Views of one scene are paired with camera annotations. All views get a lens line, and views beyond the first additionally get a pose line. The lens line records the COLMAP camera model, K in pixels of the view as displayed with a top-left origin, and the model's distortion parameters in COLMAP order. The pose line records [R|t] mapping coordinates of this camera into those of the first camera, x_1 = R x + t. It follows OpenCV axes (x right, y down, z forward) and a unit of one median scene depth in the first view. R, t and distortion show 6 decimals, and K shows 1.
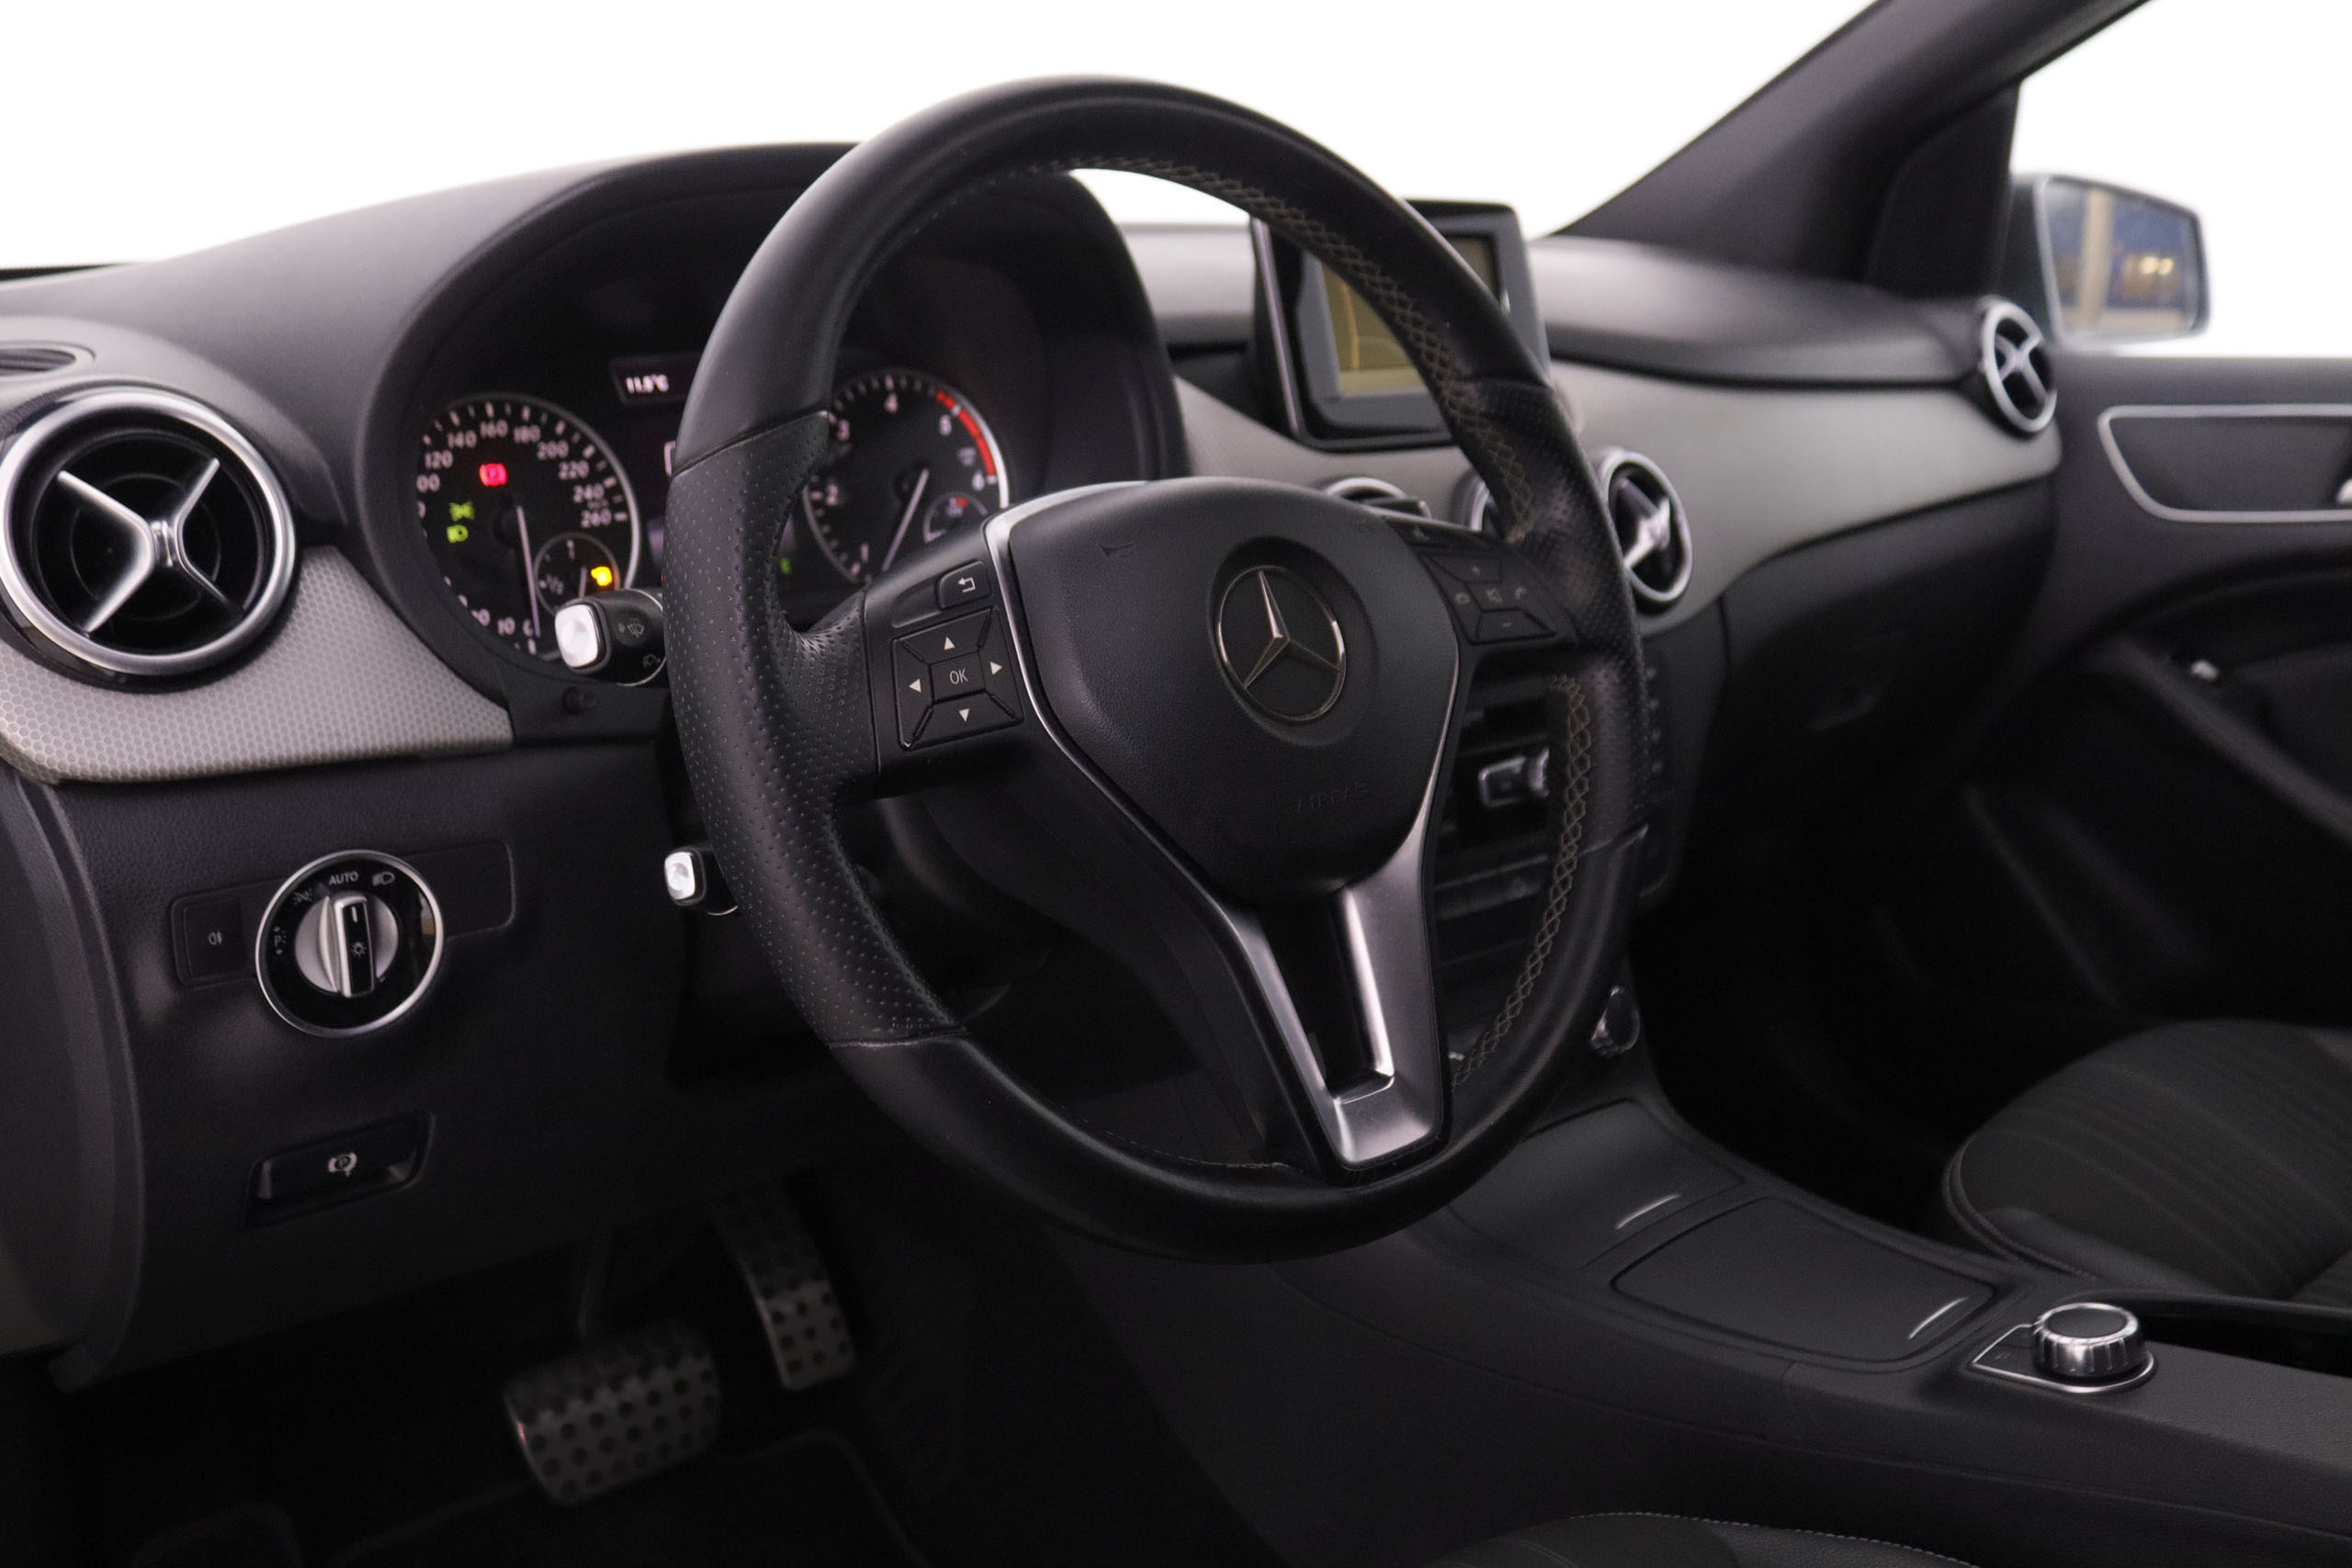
lens RADIAL K [[2107.7, 0, 1179.0], [0, 2107.7, 777.5], [0, 0, 1]] dist [-0.096066, -0.004325]
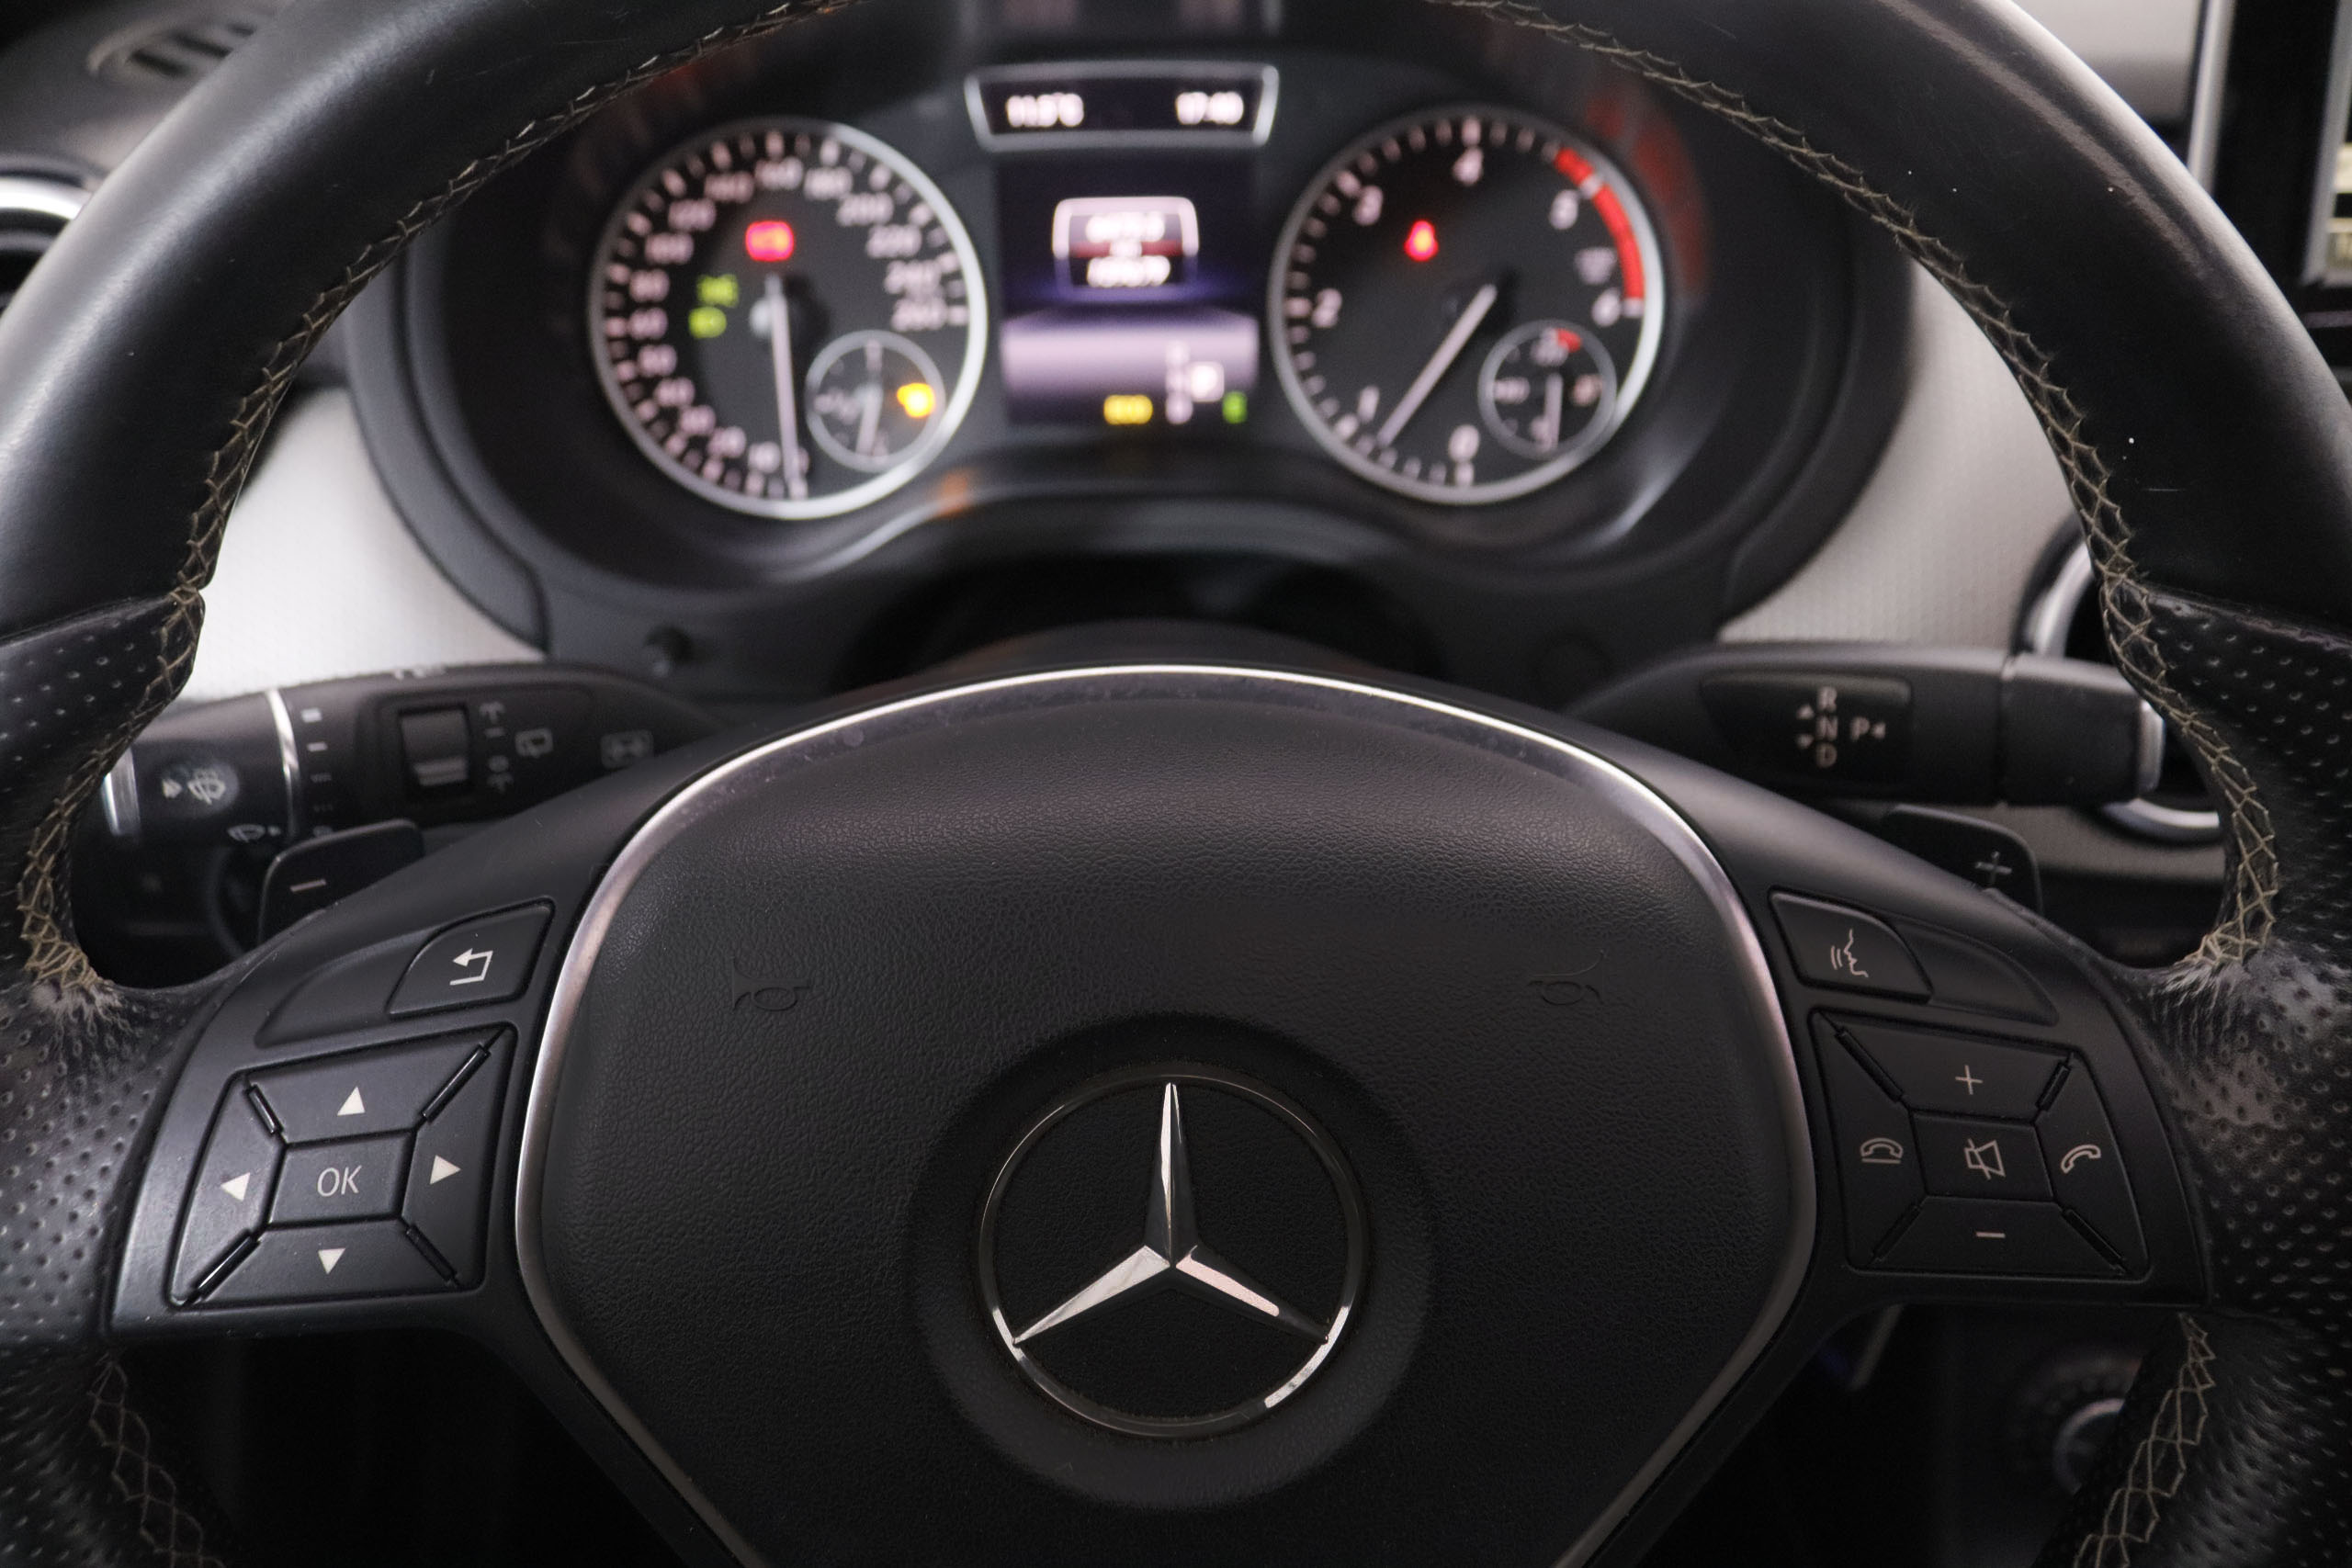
lens RADIAL K [[1917.0, 0, 1165.9], [0, 1917.0, 758.0], [0, 0, 1]] dist [-0.140990, 0.049877]
pose [[0.764335, 0.336865, -0.549831, 0.155174], [-0.153237, 0.923154, 0.352570, -0.200825], [0.626347, -0.185227, 0.757219, 0.504638]]
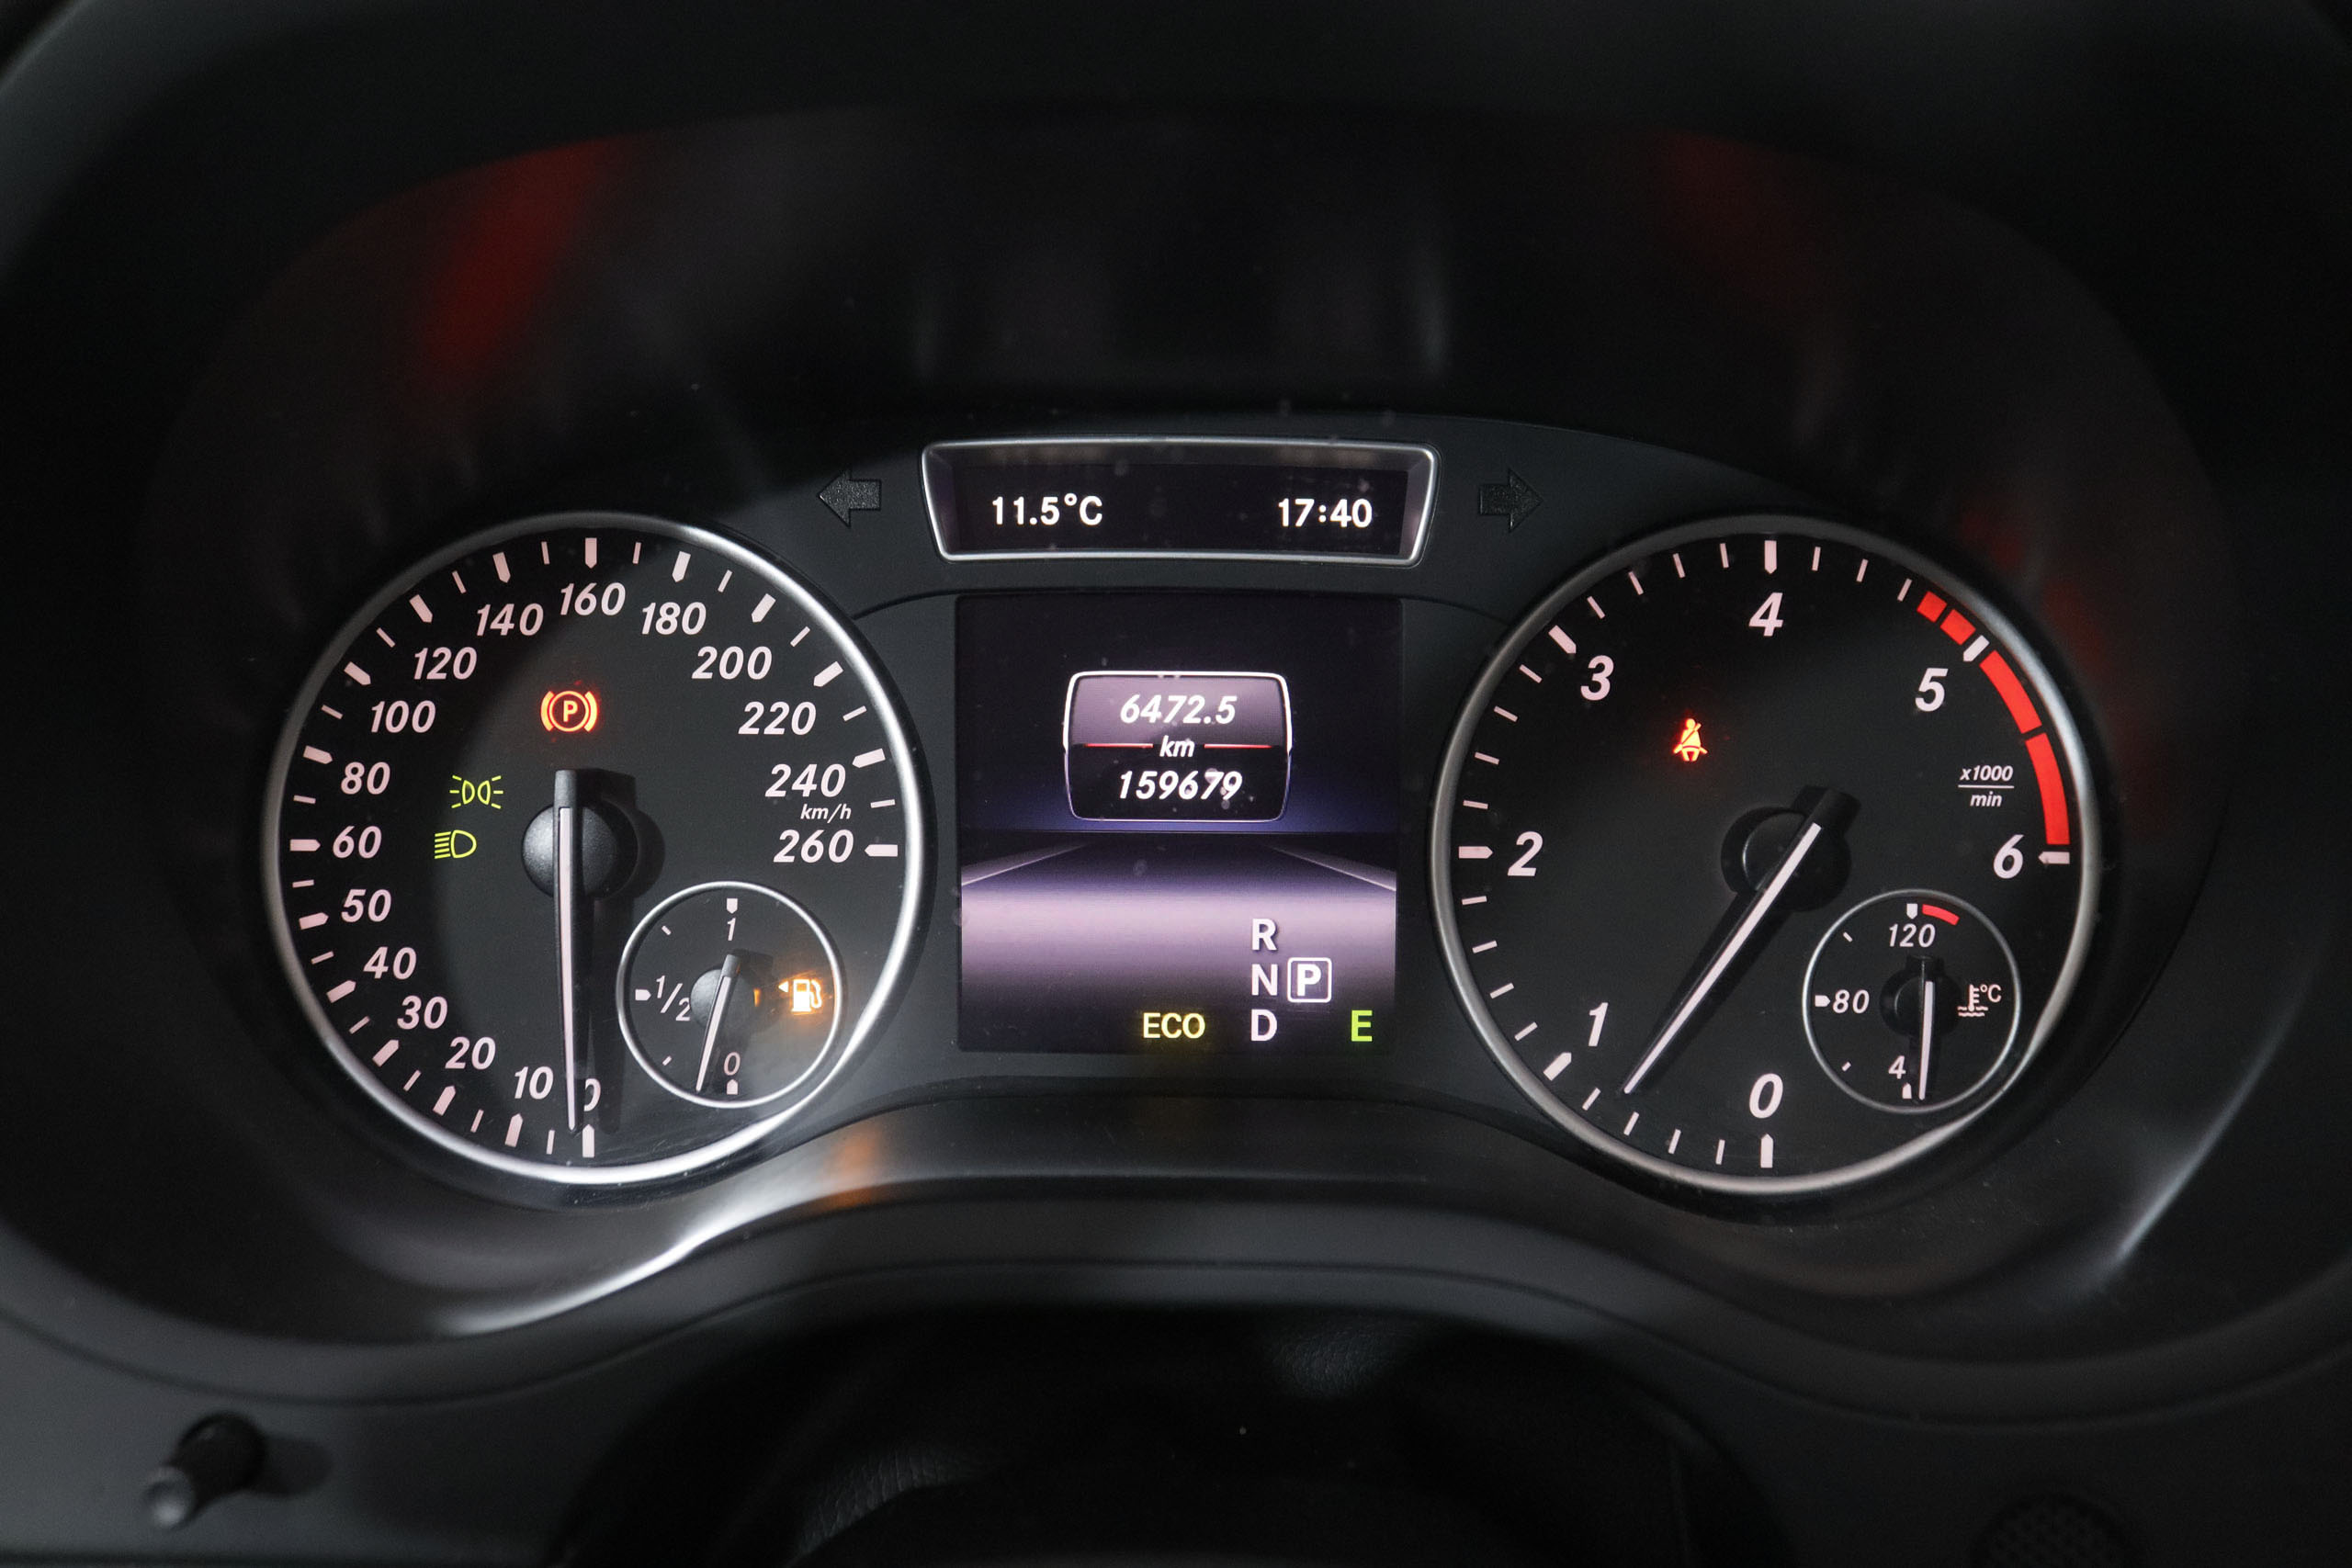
lens RADIAL K [[1917.0, 0, 1220.1], [0, 1917.0, 740.7], [0, 0, 1]] dist [-0.140990, 0.049877]
pose [[0.742100, 0.152391, -0.652737, 0.006439], [-0.174439, 0.984166, 0.031447, -0.152799], [0.647193, 0.090526, 0.756932, 0.706416]]
